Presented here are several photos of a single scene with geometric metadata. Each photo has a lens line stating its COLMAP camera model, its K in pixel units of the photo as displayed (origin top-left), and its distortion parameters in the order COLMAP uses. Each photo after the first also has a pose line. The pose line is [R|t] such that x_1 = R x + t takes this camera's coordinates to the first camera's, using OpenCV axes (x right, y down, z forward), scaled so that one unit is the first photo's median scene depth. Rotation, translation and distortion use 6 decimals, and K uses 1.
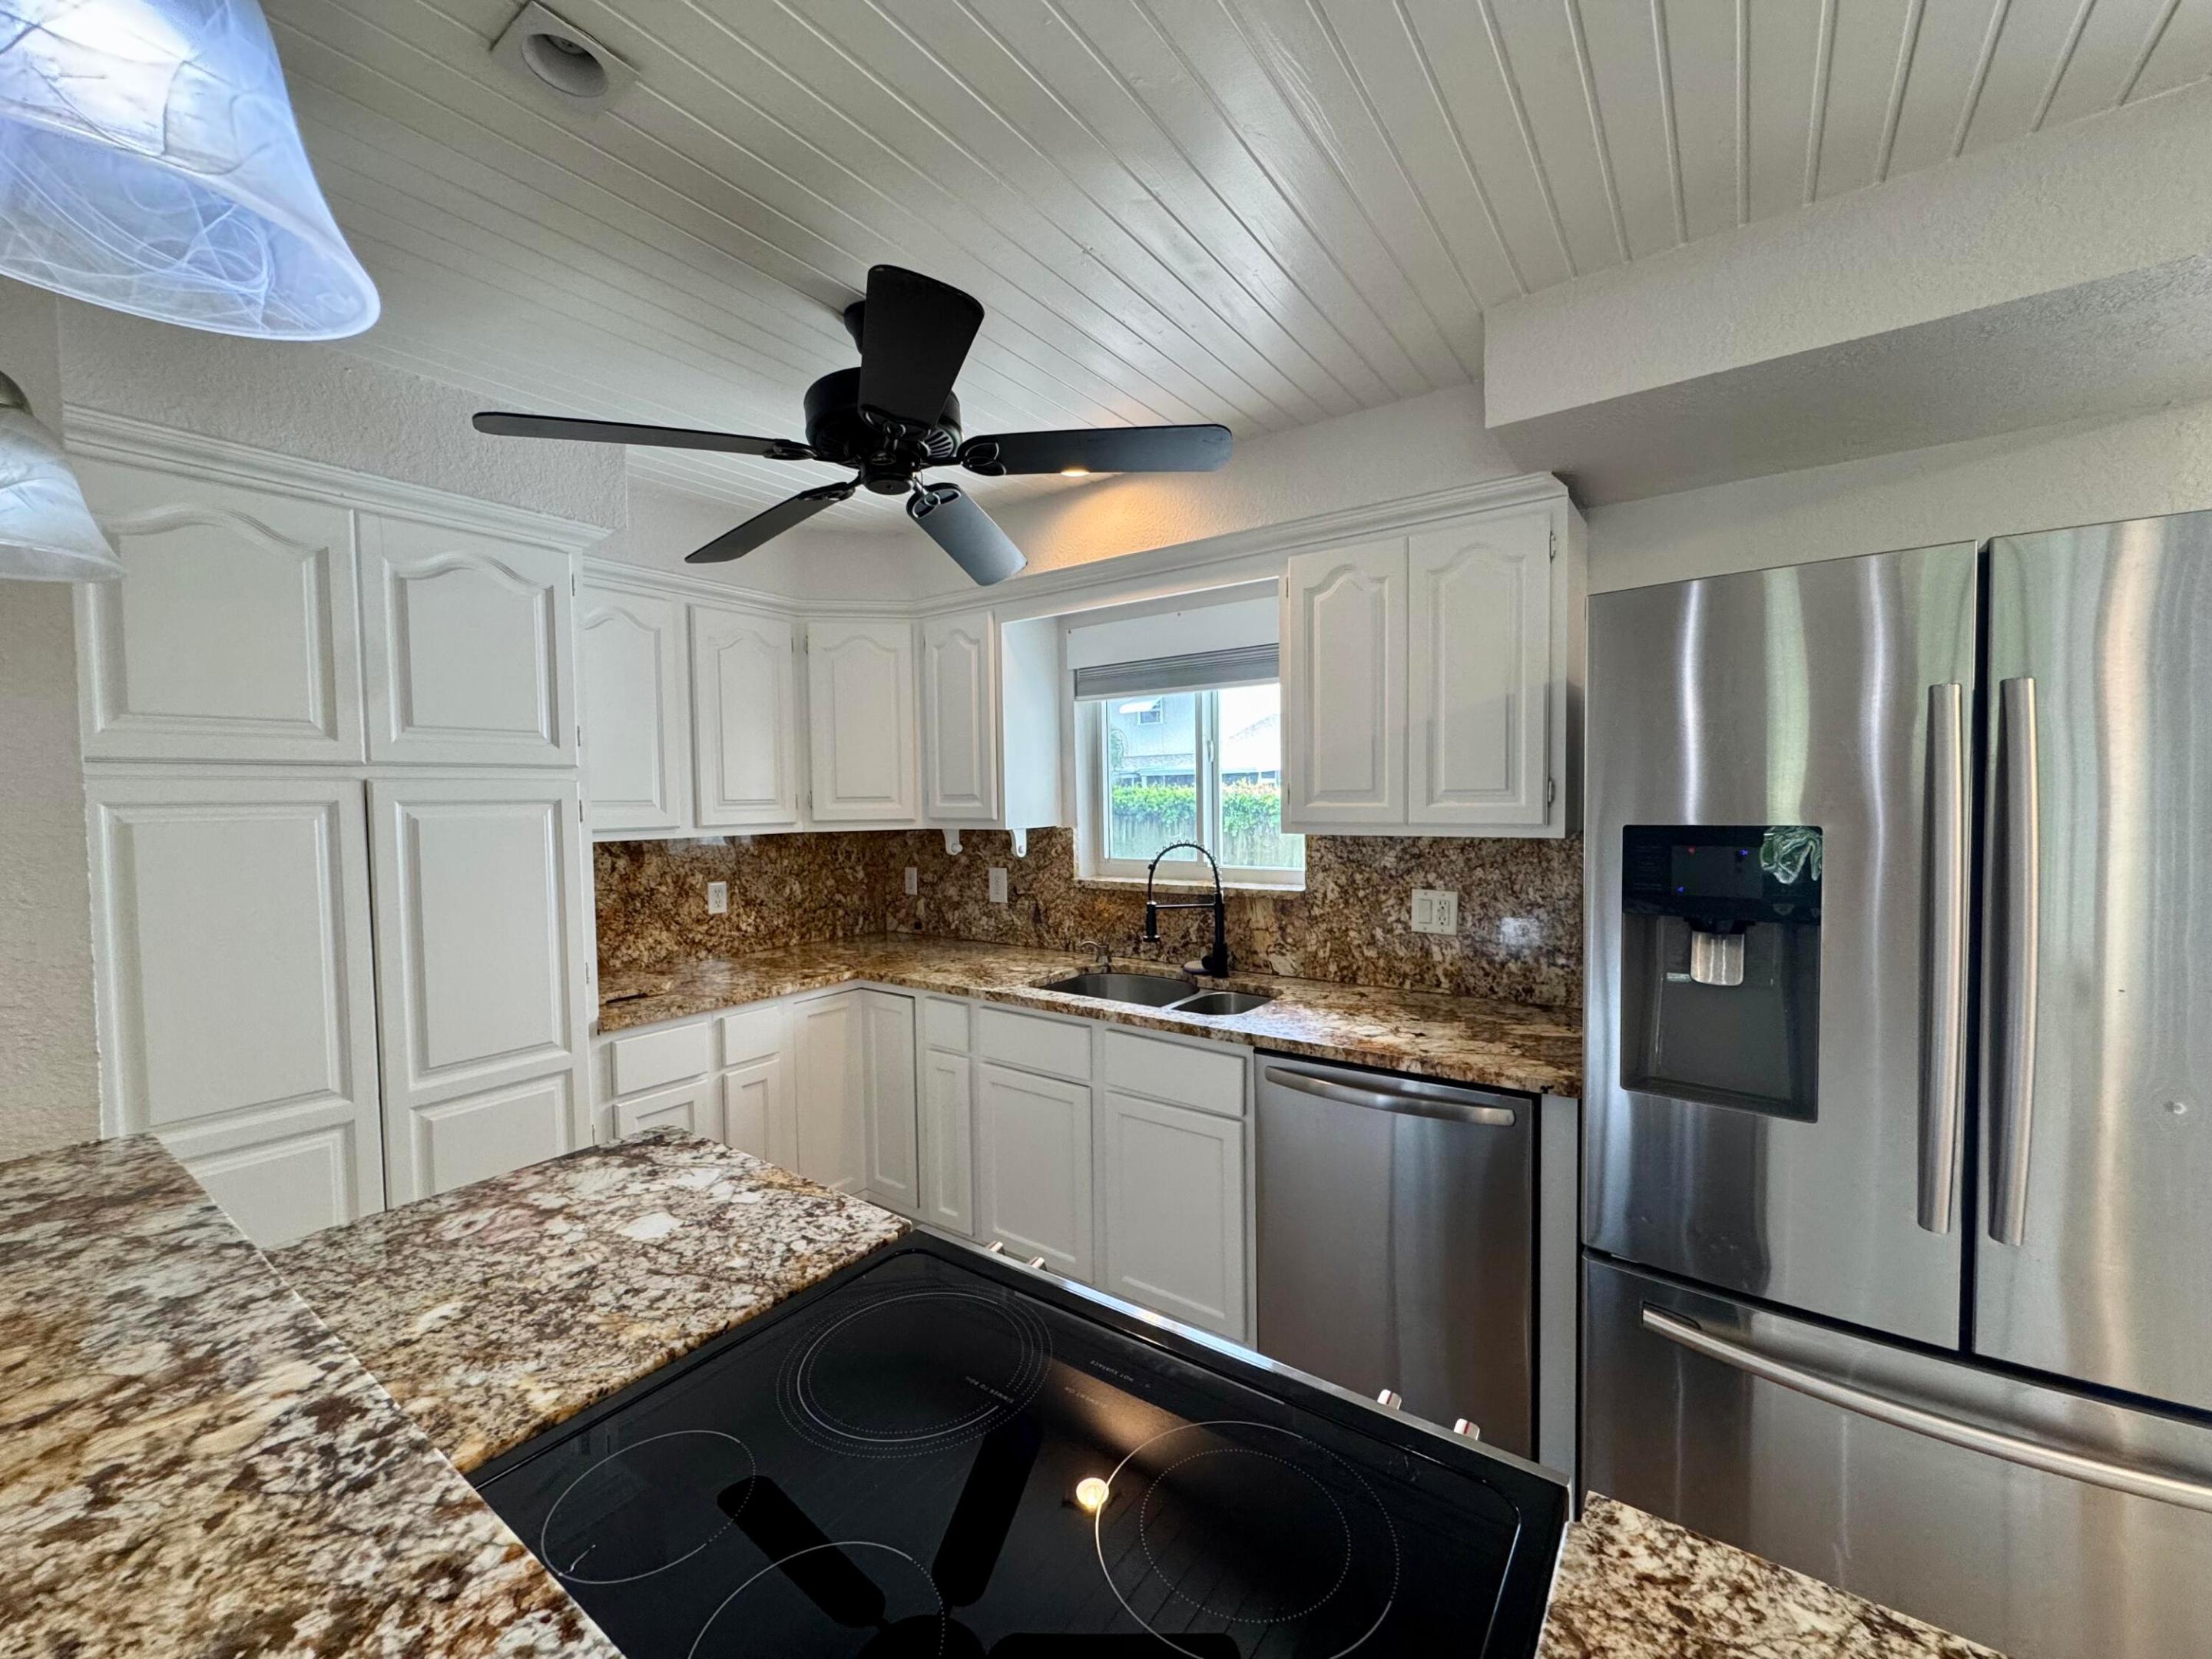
lens RADIAL K [[884.3, 0, 1106.0], [0, 884.3, 829.5], [0, 0, 1]] dist [0.002064, 0.000186]
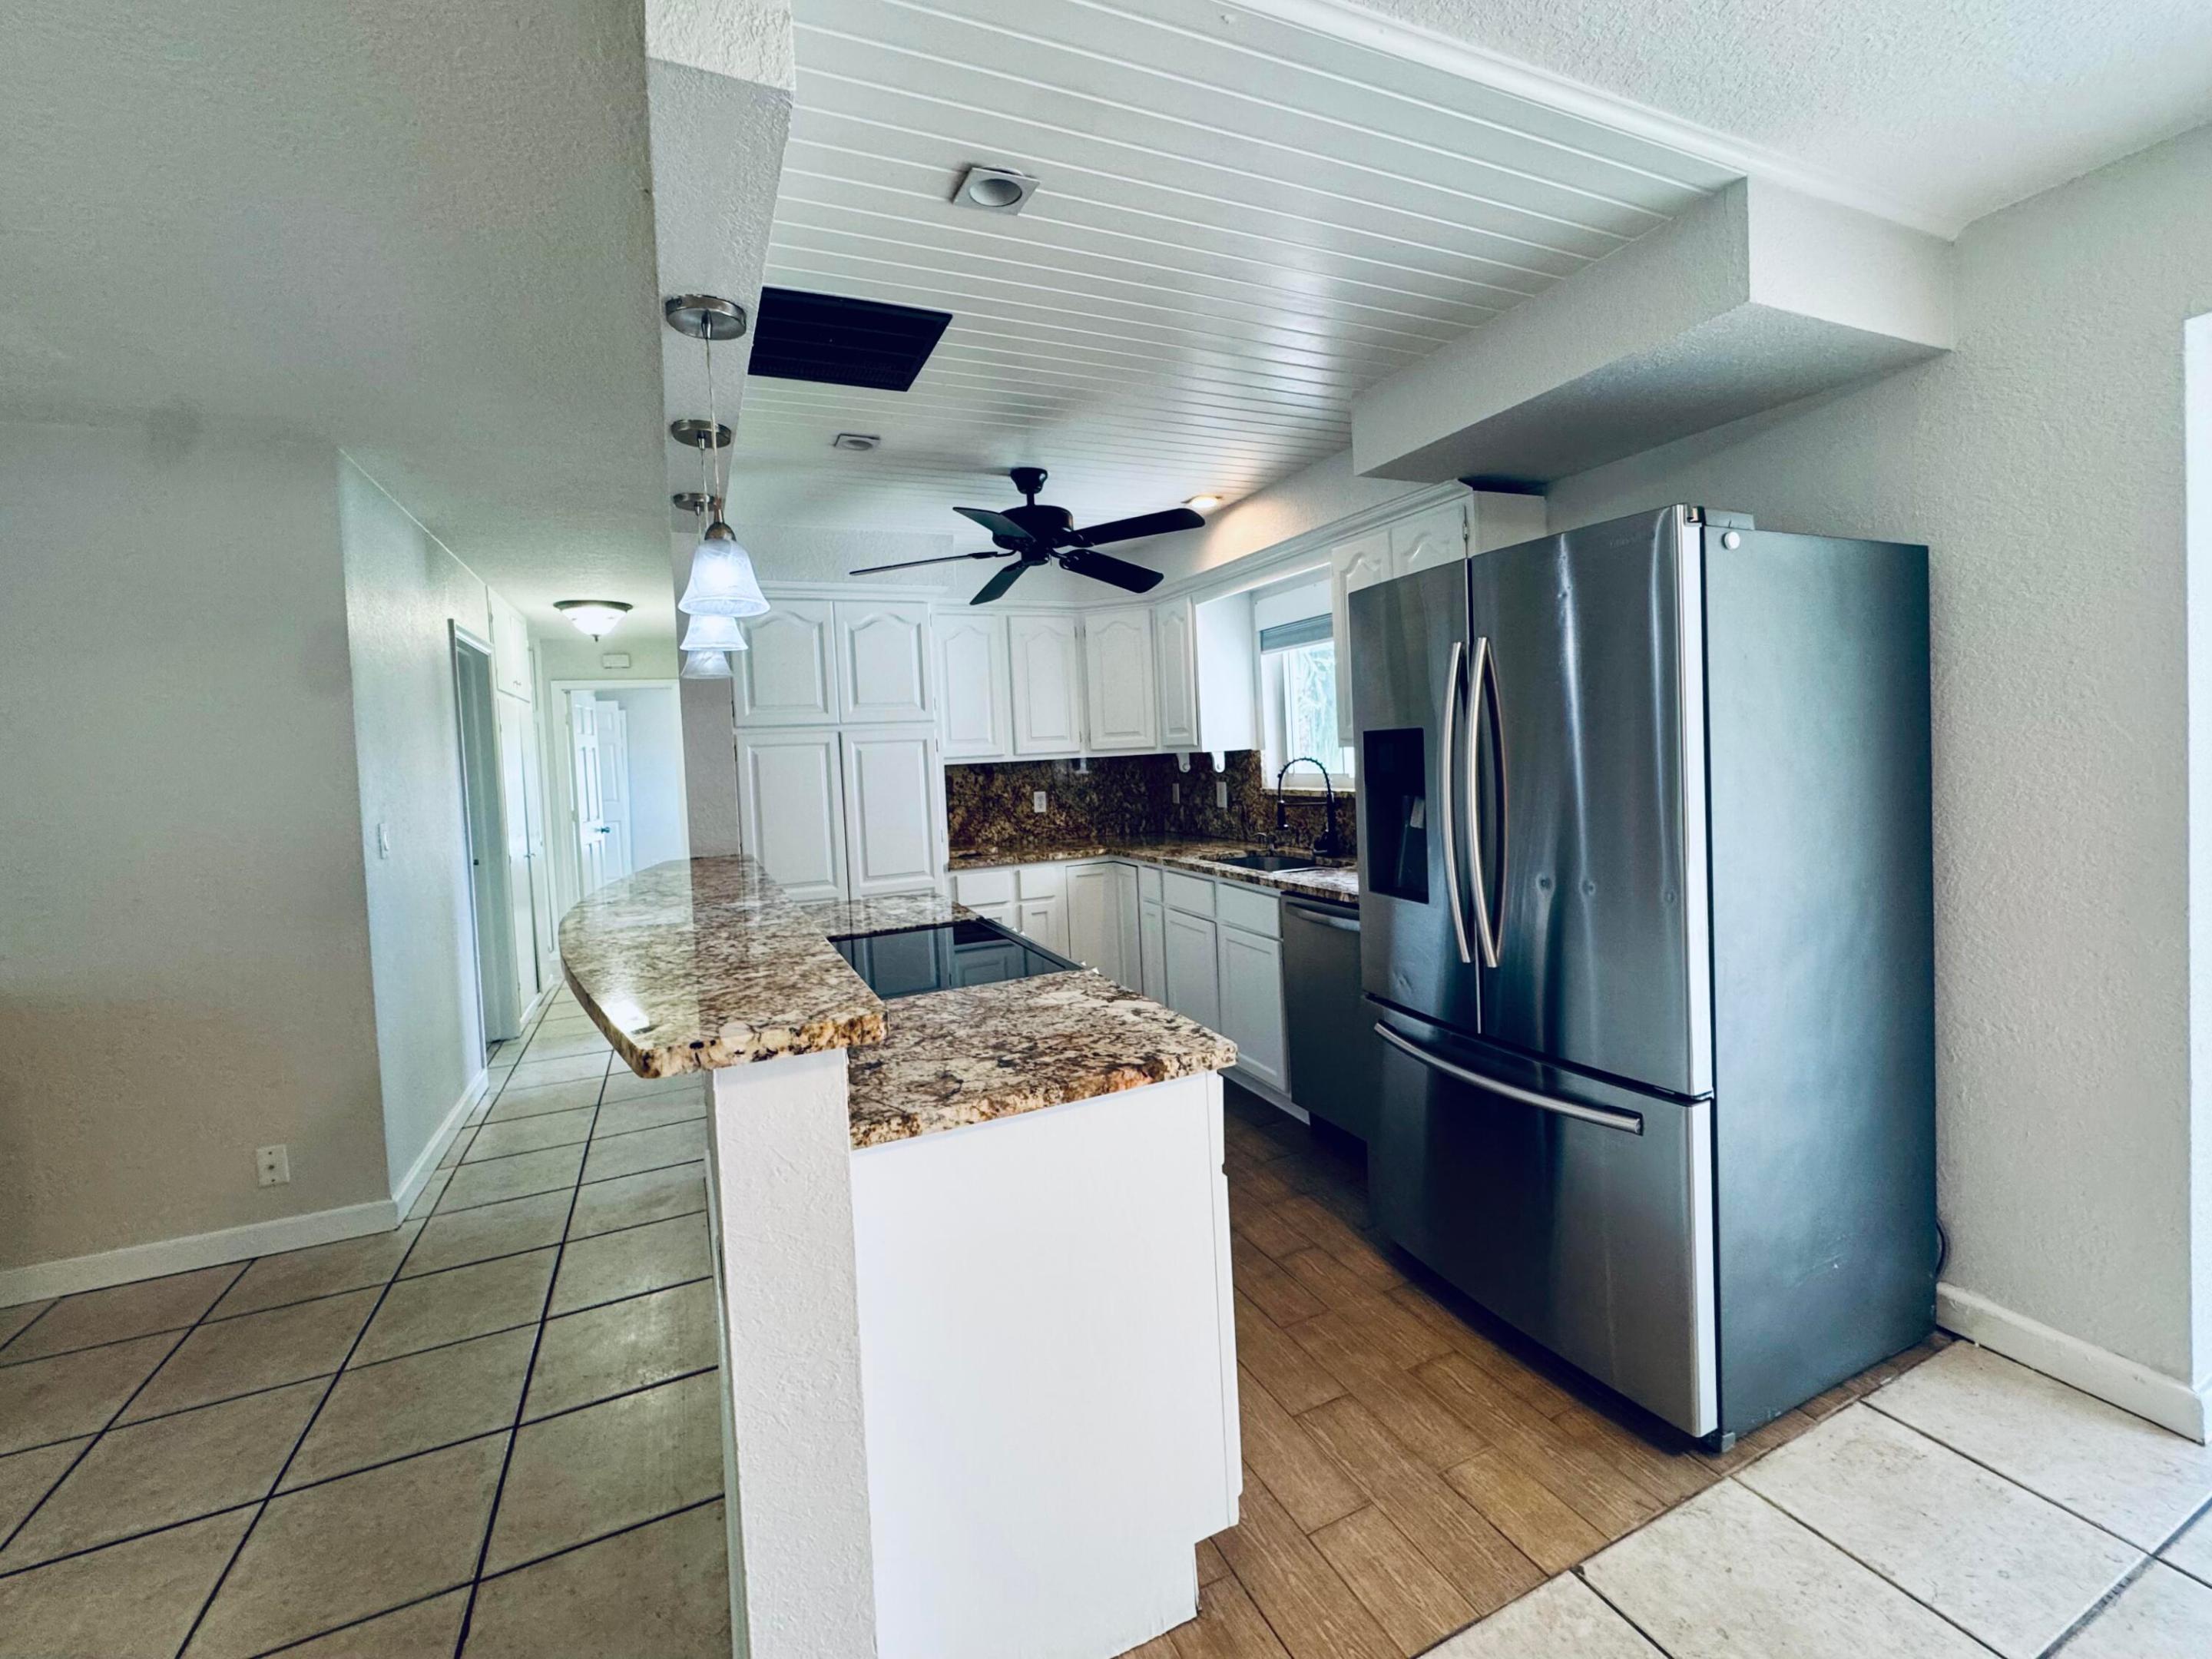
lens RADIAL K [[929.3, 0, 1100.9], [0, 929.3, 786.0], [0, 0, 1]] dist [-0.000091, 0.000002]
pose [[0.865196, -0.006296, -0.501395, 0.477184], [0.015636, 0.999774, 0.014428, 0.029475], [0.501191, -0.020322, 0.865098, -0.348822]]
